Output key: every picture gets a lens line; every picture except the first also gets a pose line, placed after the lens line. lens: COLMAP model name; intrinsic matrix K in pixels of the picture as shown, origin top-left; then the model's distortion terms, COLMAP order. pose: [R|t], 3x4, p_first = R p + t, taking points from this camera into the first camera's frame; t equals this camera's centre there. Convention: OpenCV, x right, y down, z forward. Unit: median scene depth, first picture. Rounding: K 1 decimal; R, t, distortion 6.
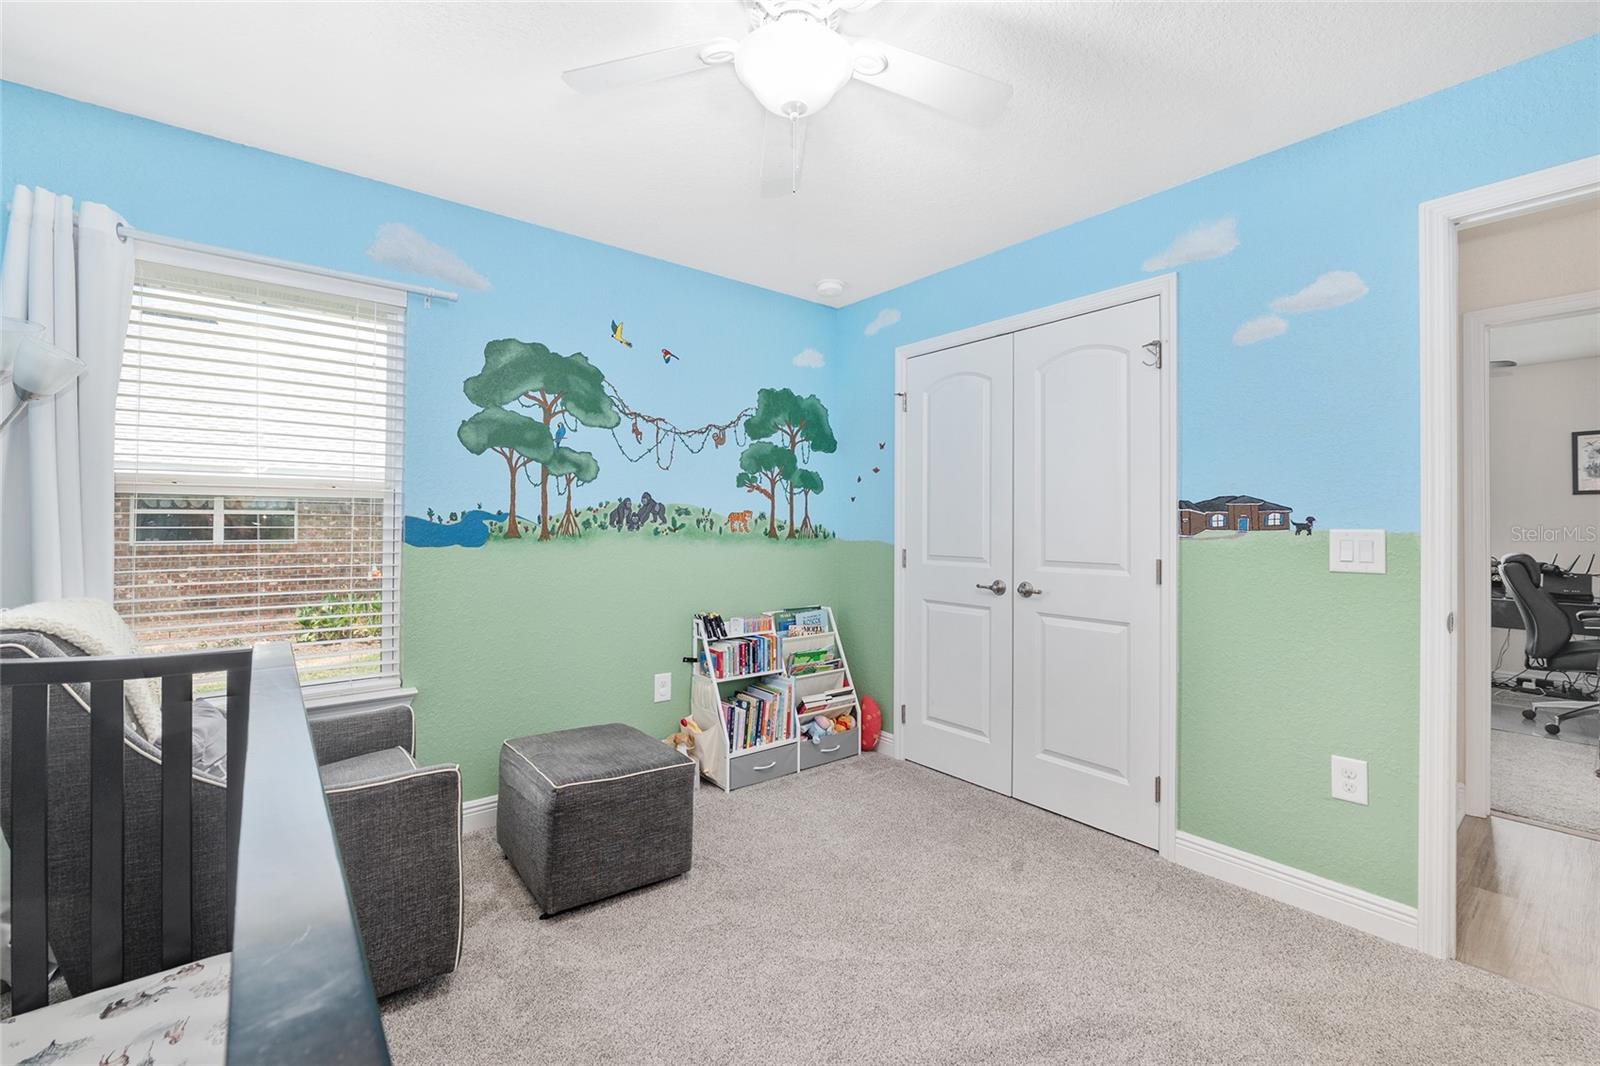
lens RADIAL K [[658.4, 0, 796.4], [0, 658.4, 524.8], [0, 0, 1]] dist [-0.011308, -0.000016]
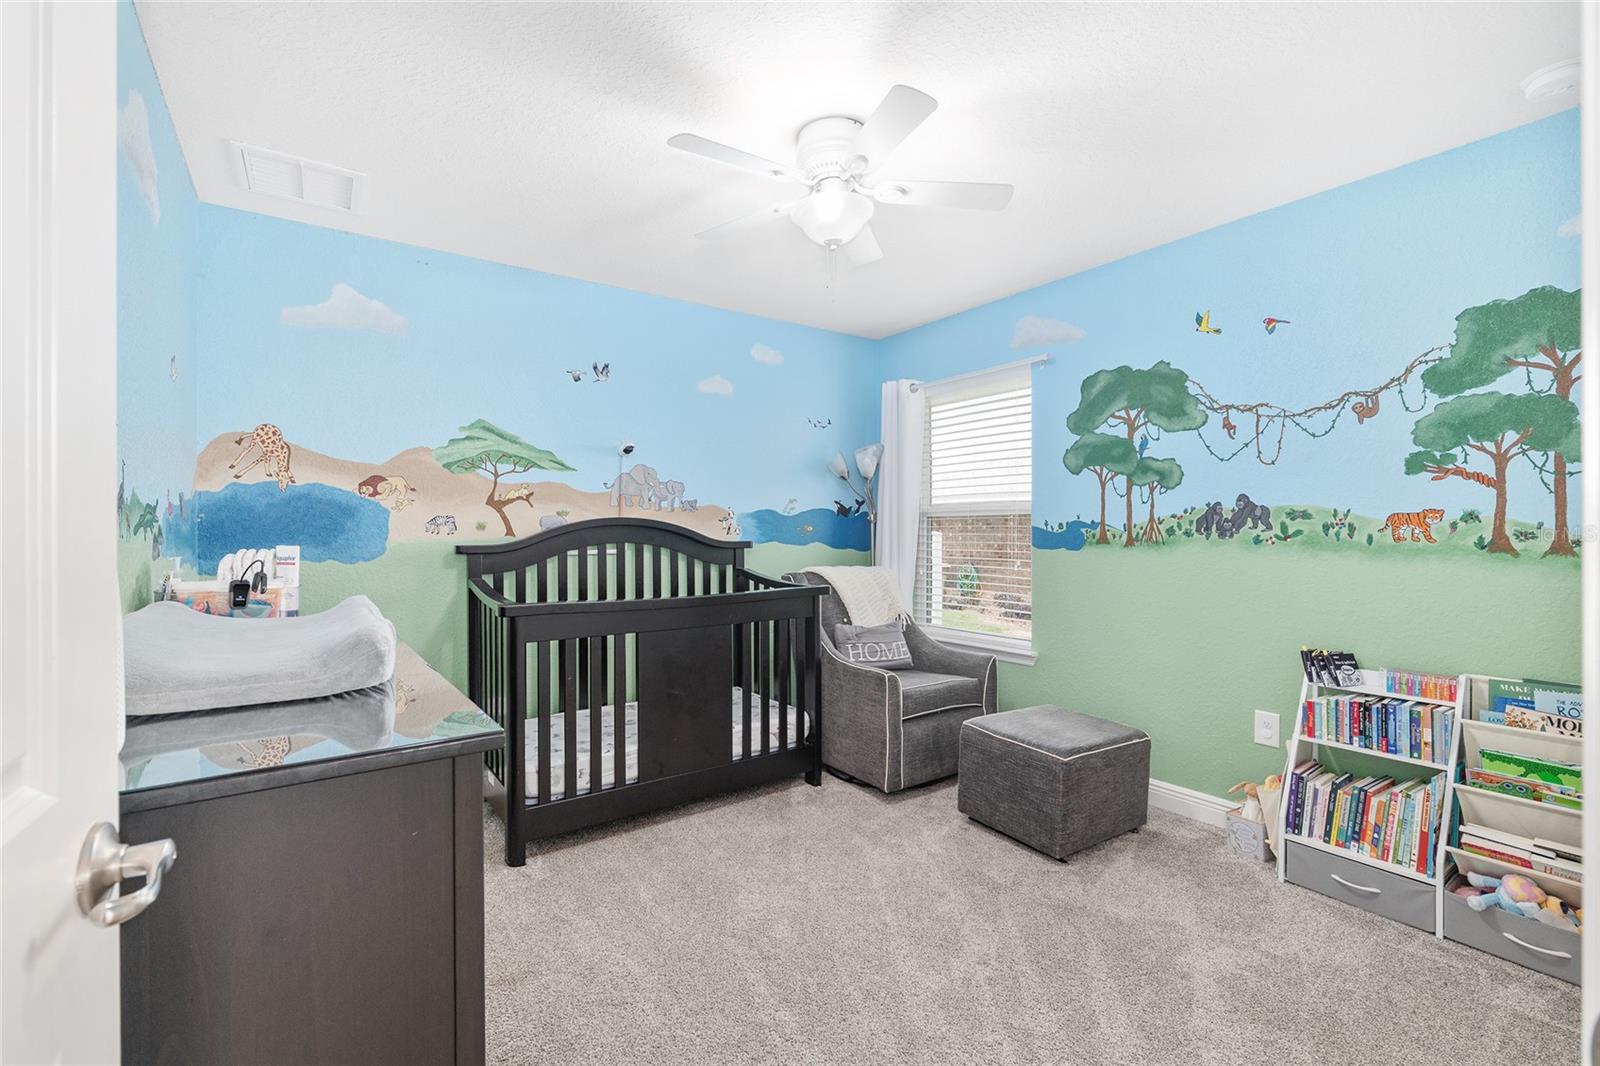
lens RADIAL K [[695.7, 0, 794.8], [0, 695.7, 534.6], [0, 0, 1]] dist [0.000571, 0.000444]
pose [[-0.049440, 0.001857, -0.998775, 0.727728], [0.003818, 0.999991, 0.001670, -0.000141], [0.998770, -0.003731, -0.049446, 0.470722]]
